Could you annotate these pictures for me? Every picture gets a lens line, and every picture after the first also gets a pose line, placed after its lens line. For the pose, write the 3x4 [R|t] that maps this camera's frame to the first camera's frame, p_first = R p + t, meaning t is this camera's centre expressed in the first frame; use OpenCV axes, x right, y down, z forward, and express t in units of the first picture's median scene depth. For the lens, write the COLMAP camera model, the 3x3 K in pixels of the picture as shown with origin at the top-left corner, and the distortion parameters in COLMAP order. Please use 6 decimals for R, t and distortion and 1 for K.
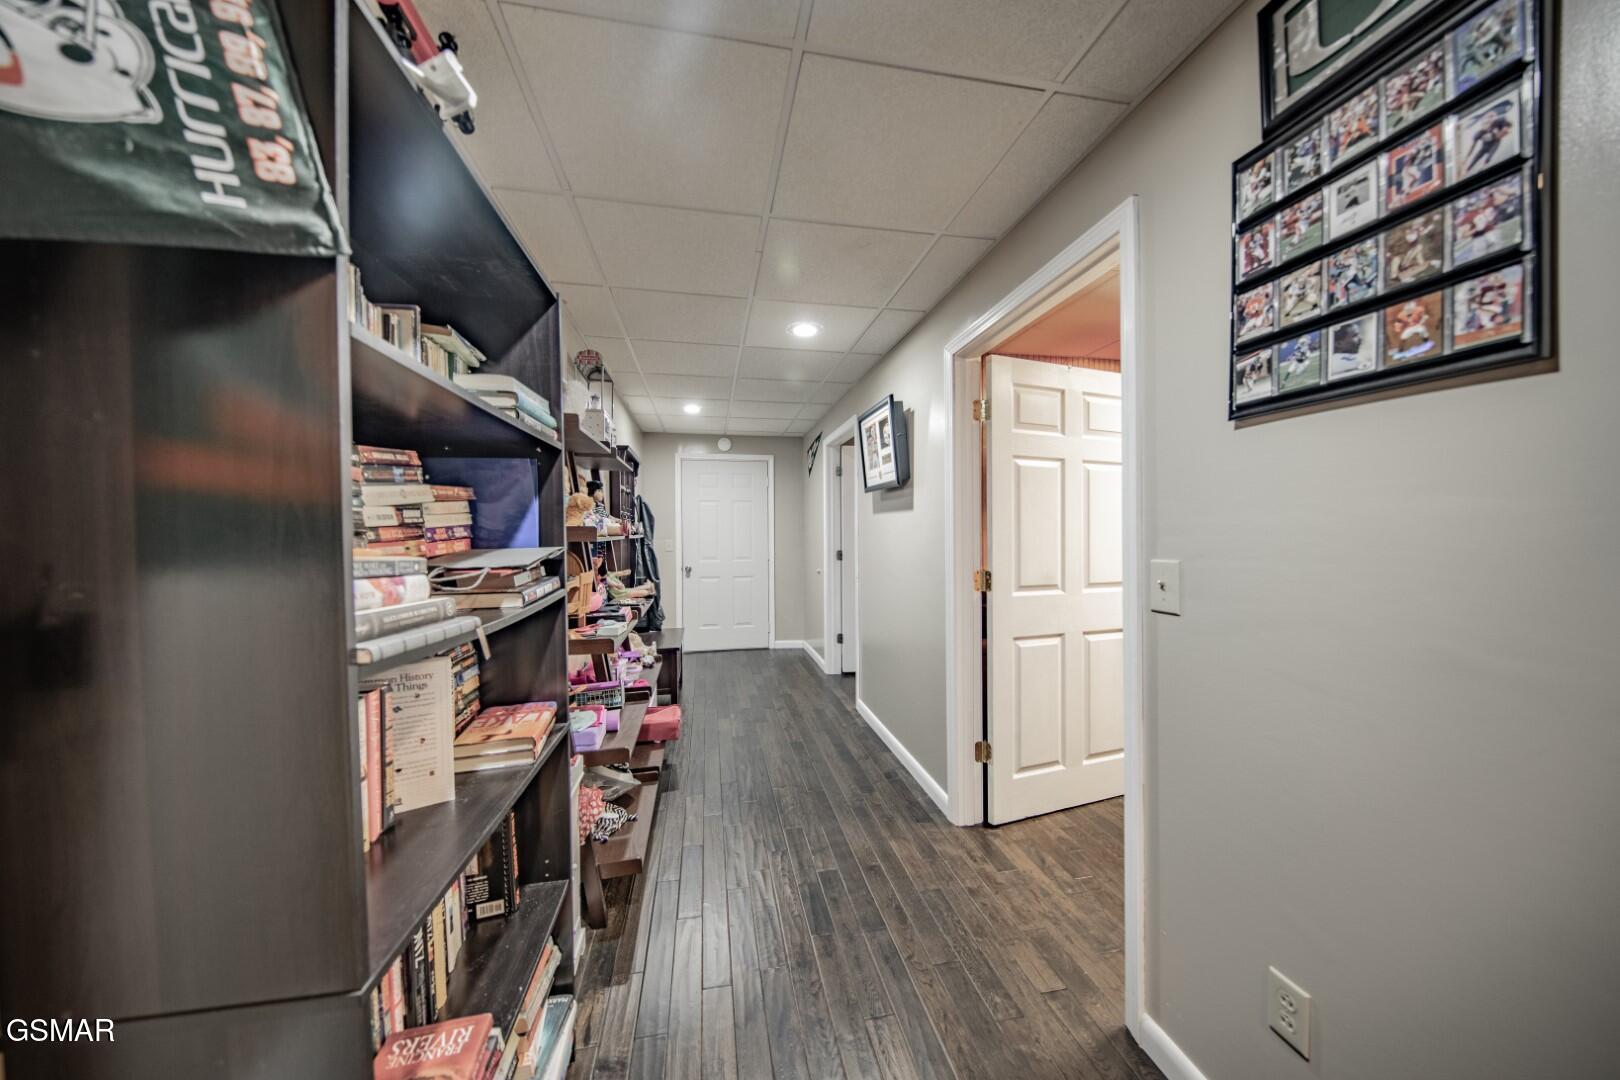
lens RADIAL K [[522.7, 0, 808.1], [0, 522.7, 540.0], [0, 0, 1]] dist [0.000969, -0.003194]
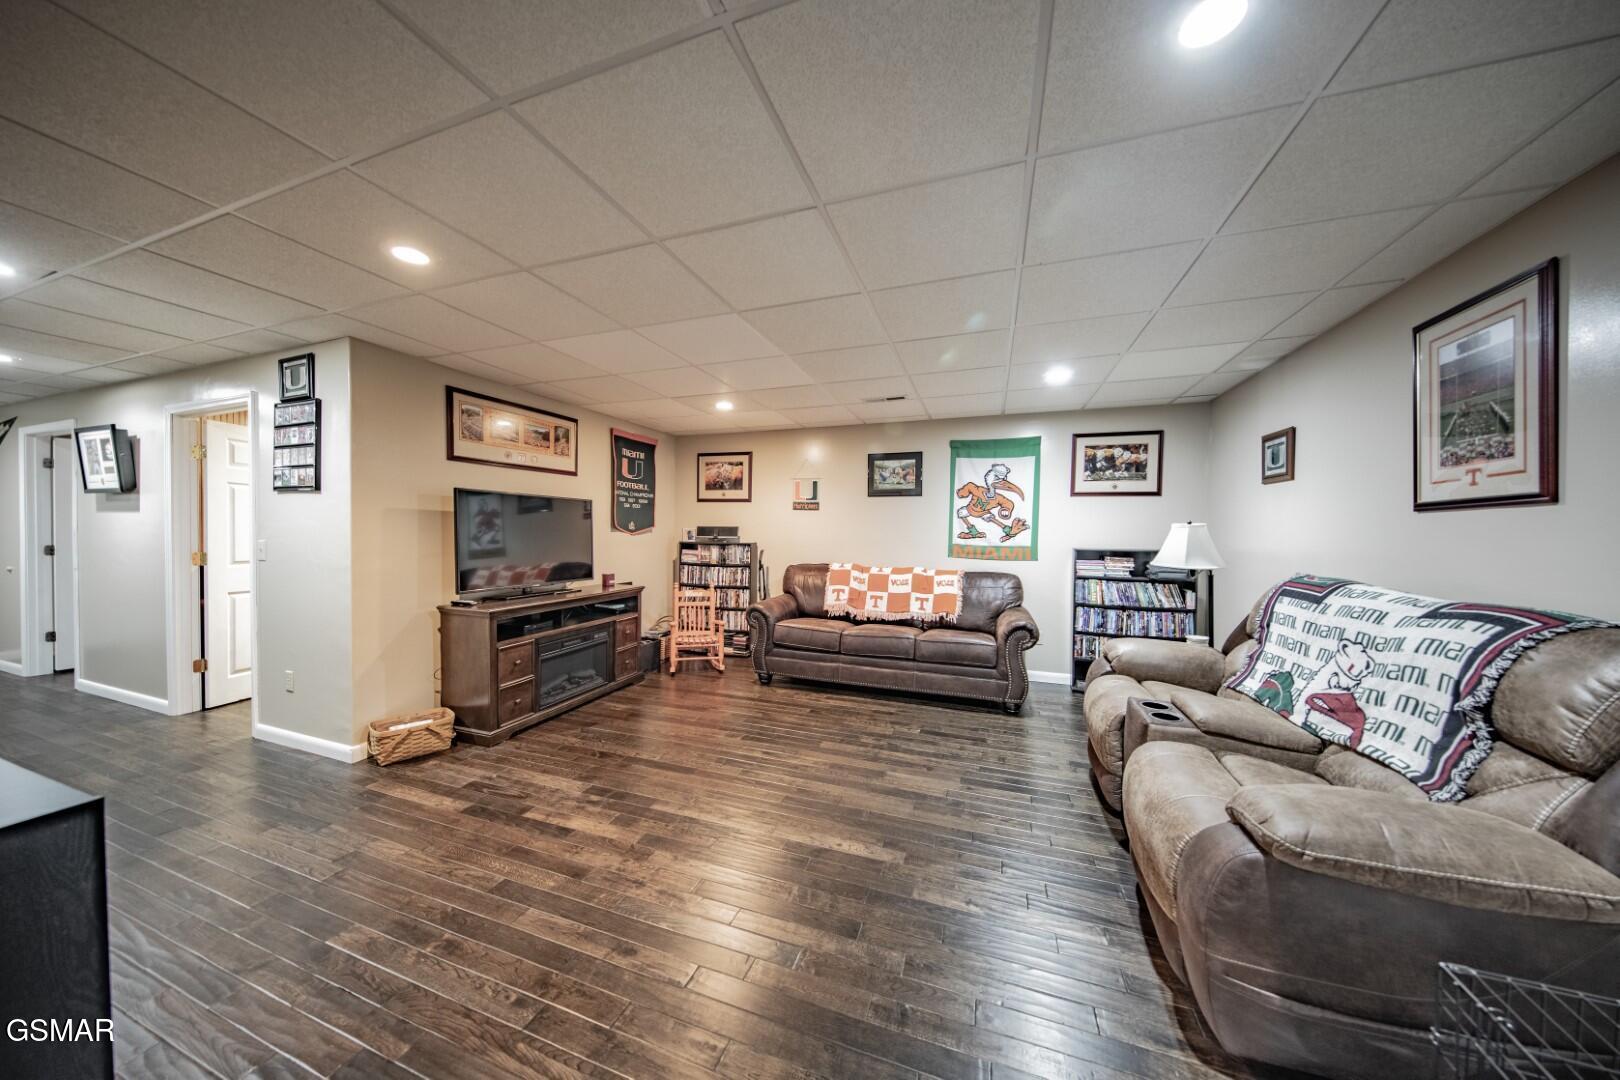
lens RADIAL K [[522.7, 0, 808.1], [0, 522.7, 540.0], [0, 0, 1]] dist [0.000969, -0.003194]
pose [[0.516114, -0.001923, 0.856518, -0.052952], [0.005173, 0.999986, -0.000872, 0.025589], [-0.856504, 0.004881, 0.516117, -1.121410]]
